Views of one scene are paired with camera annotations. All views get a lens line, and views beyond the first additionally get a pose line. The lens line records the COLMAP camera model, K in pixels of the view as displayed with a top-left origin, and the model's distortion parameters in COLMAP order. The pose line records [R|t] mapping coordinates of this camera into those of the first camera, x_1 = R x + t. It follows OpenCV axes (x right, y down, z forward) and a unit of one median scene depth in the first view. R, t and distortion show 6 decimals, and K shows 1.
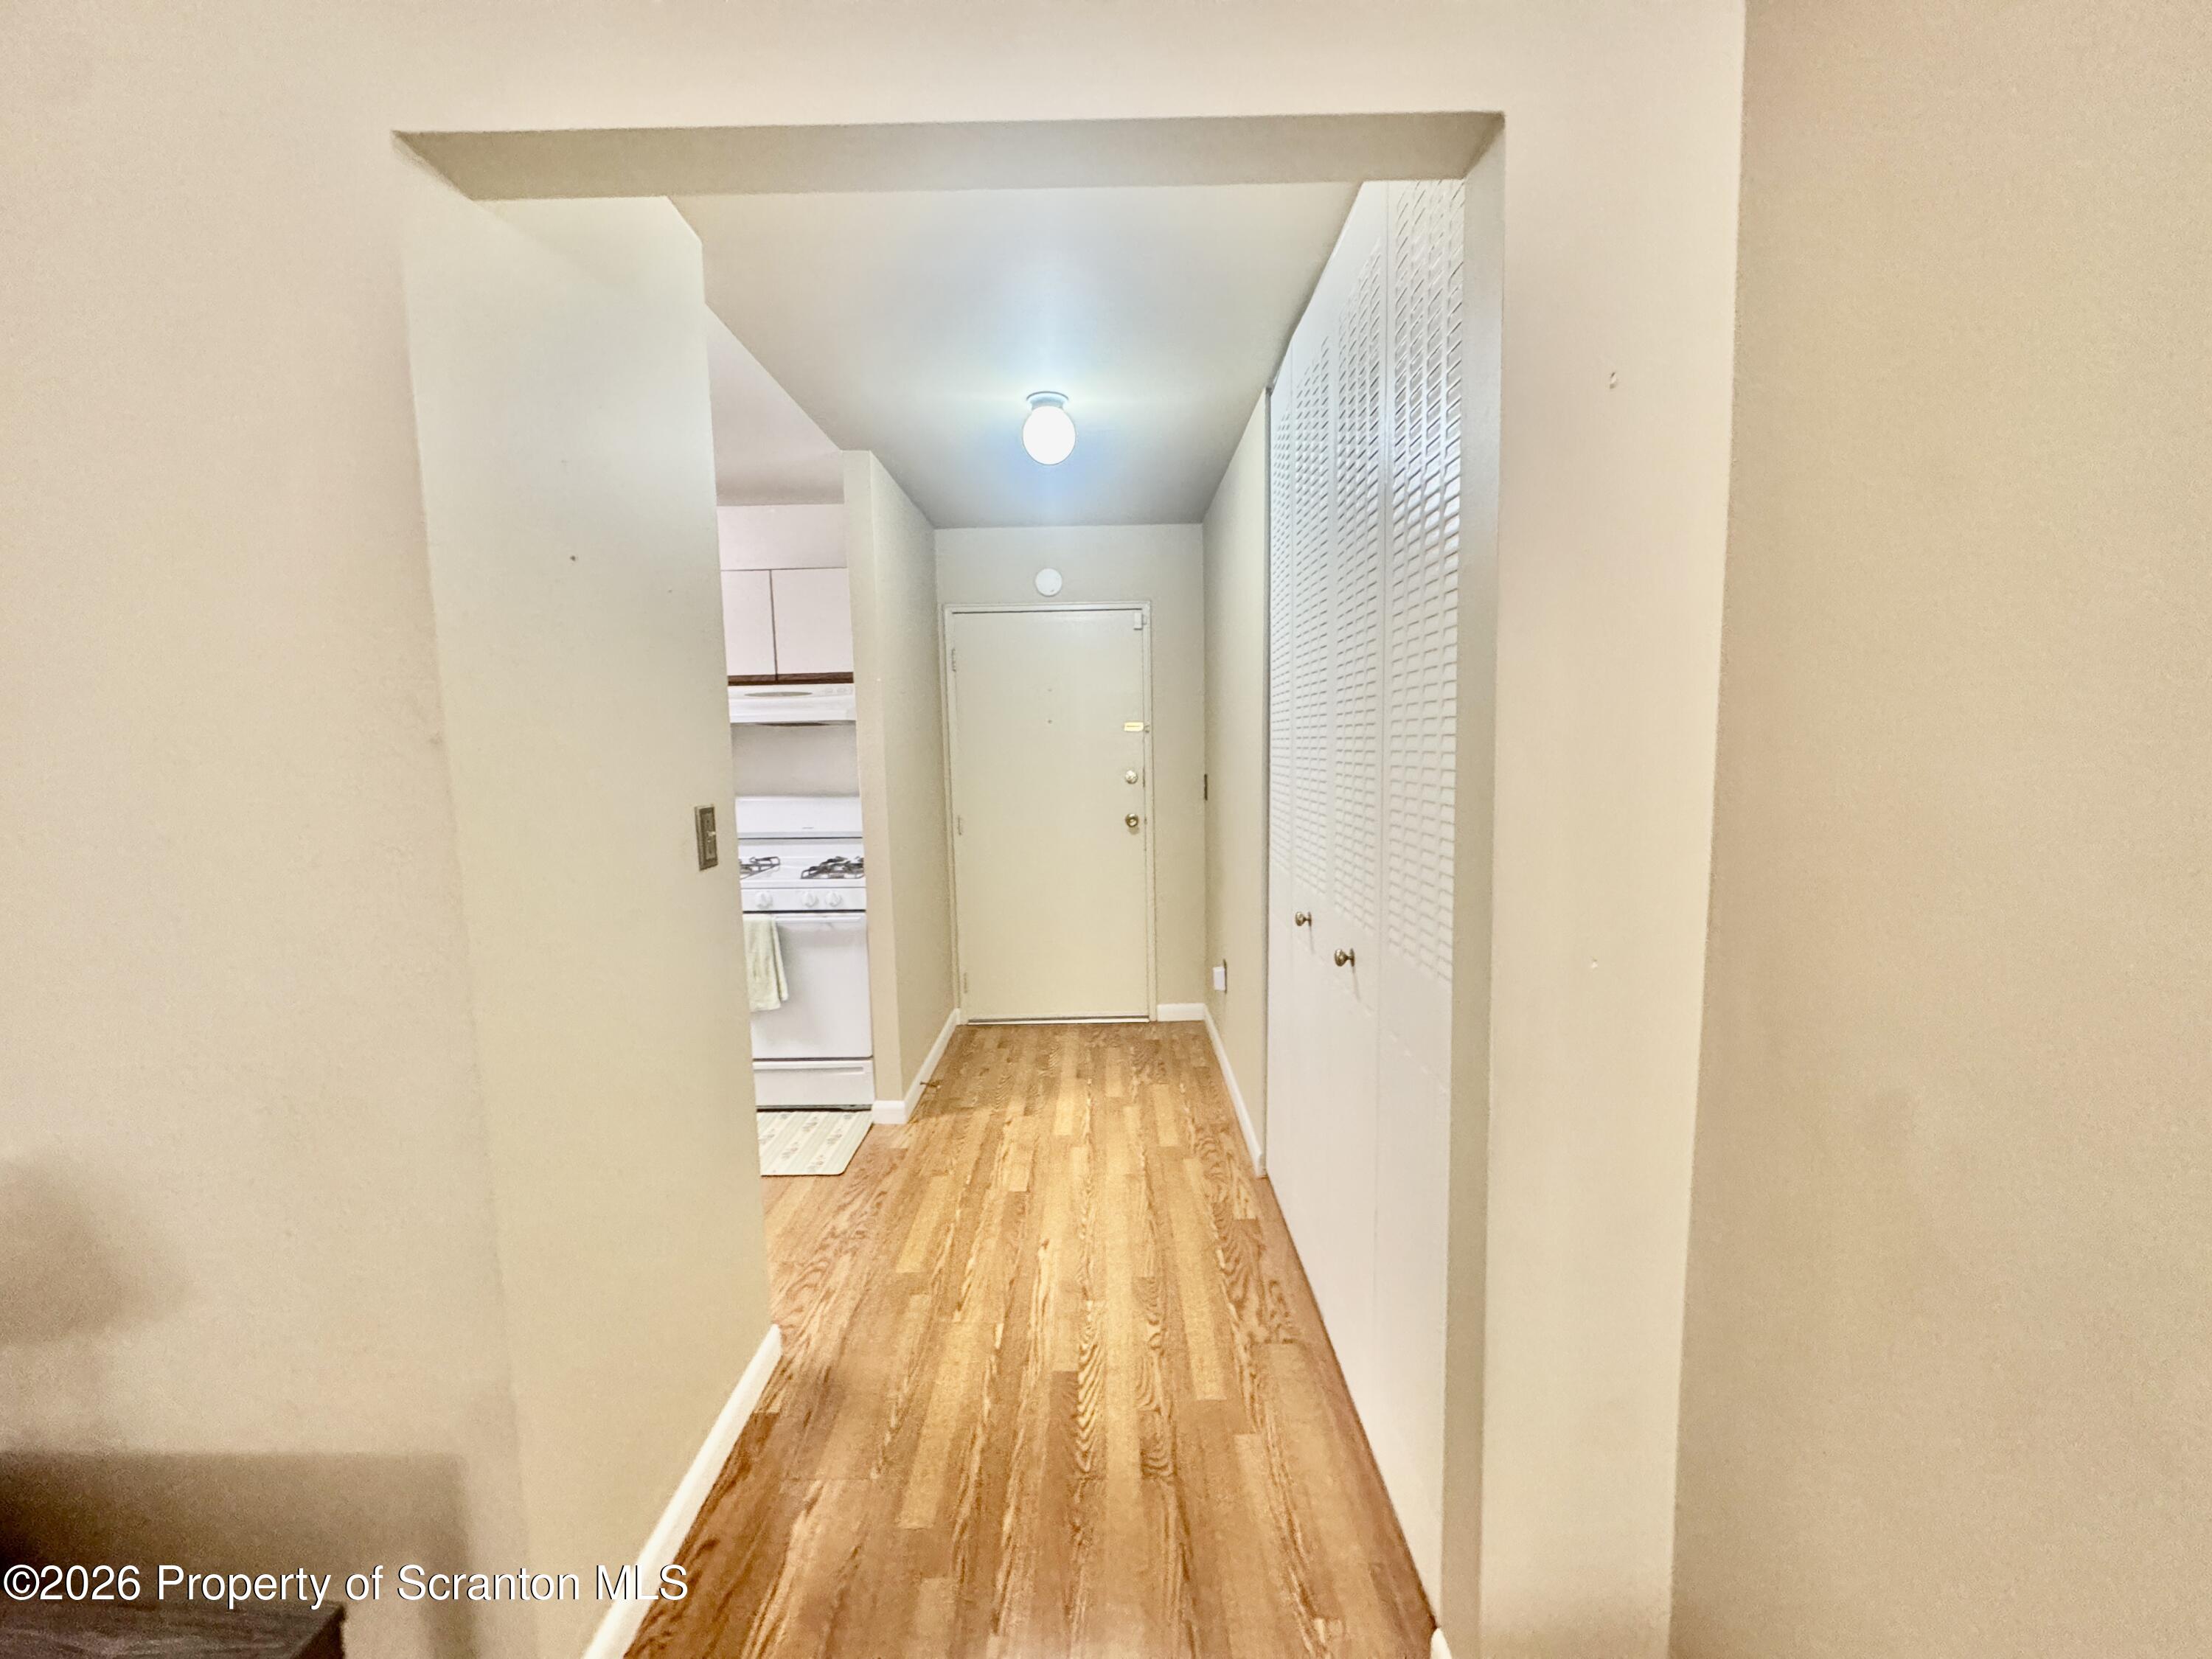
lens RADIAL K [[884.8, 0, 1100.4], [0, 884.8, 832.6], [0, 0, 1]] dist [-0.000323, 0.000057]
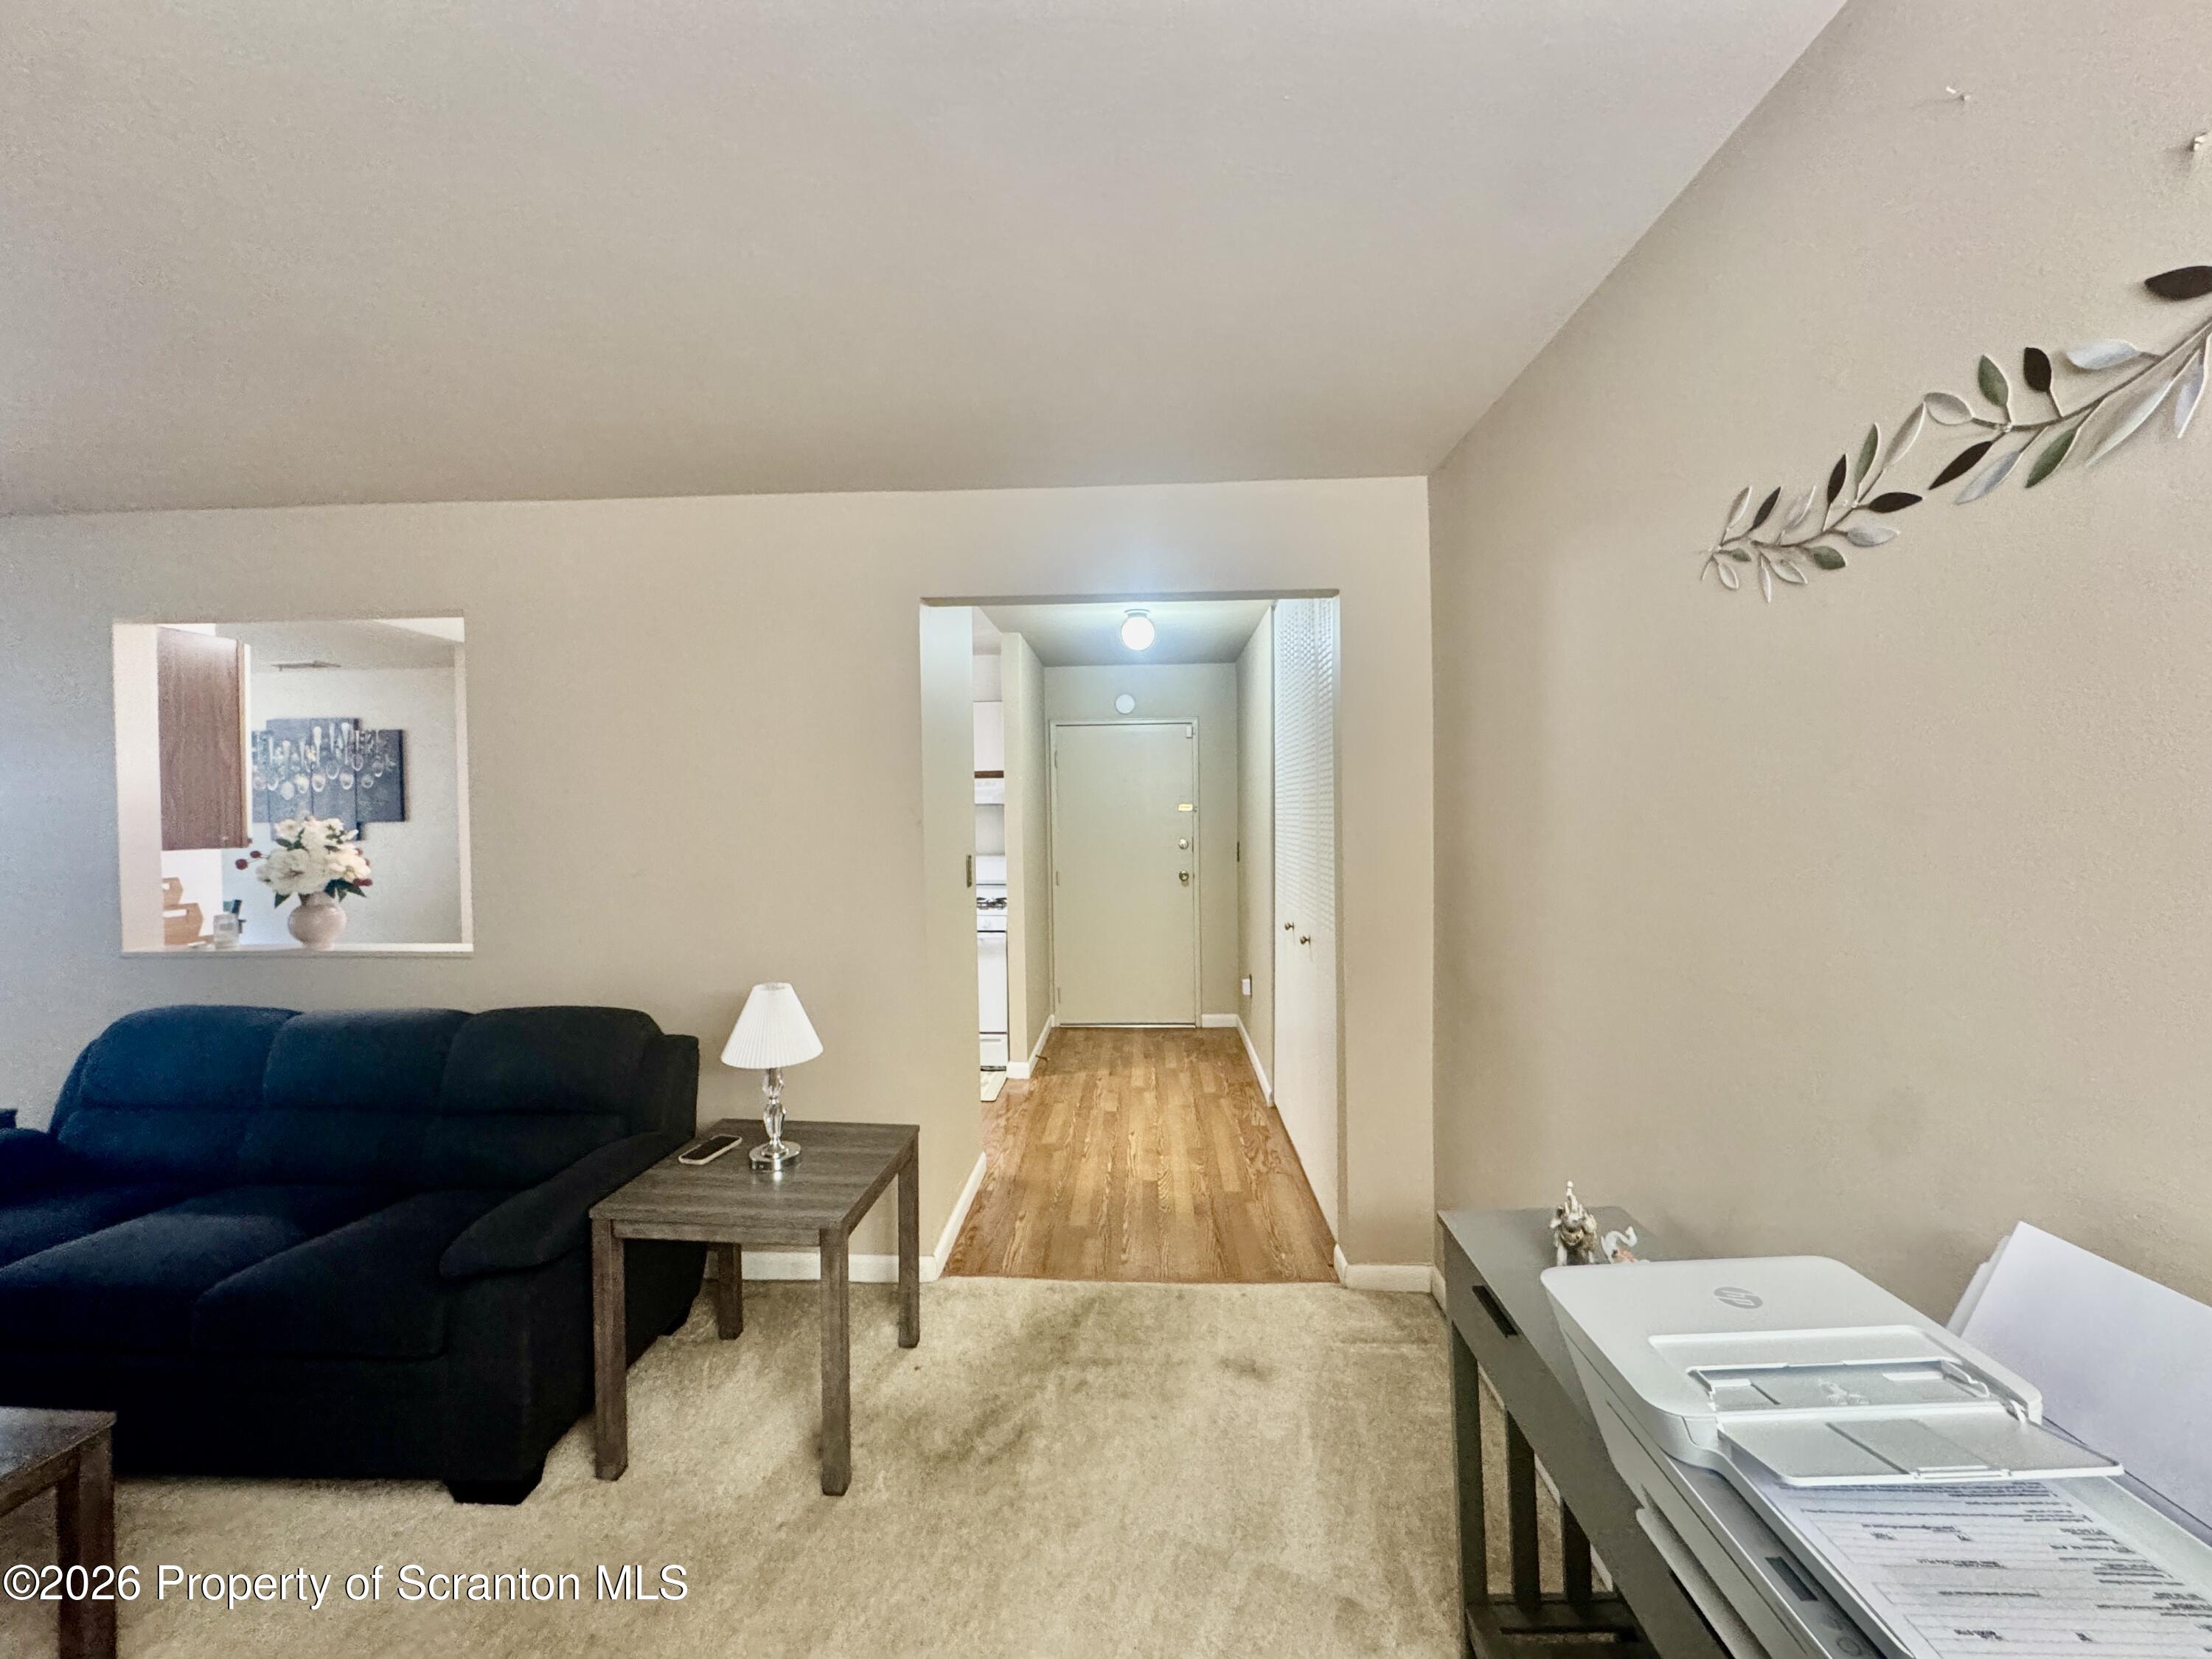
lens RADIAL K [[884.8, 0, 1111.8], [0, 884.8, 827.7], [0, 0, 1]] dist [-0.000323, 0.000057]
pose [[0.999300, 0.009497, -0.036175, -0.038193], [-0.012531, 0.996337, -0.084588, 0.041736], [0.035240, 0.084982, 0.995759, -0.526160]]
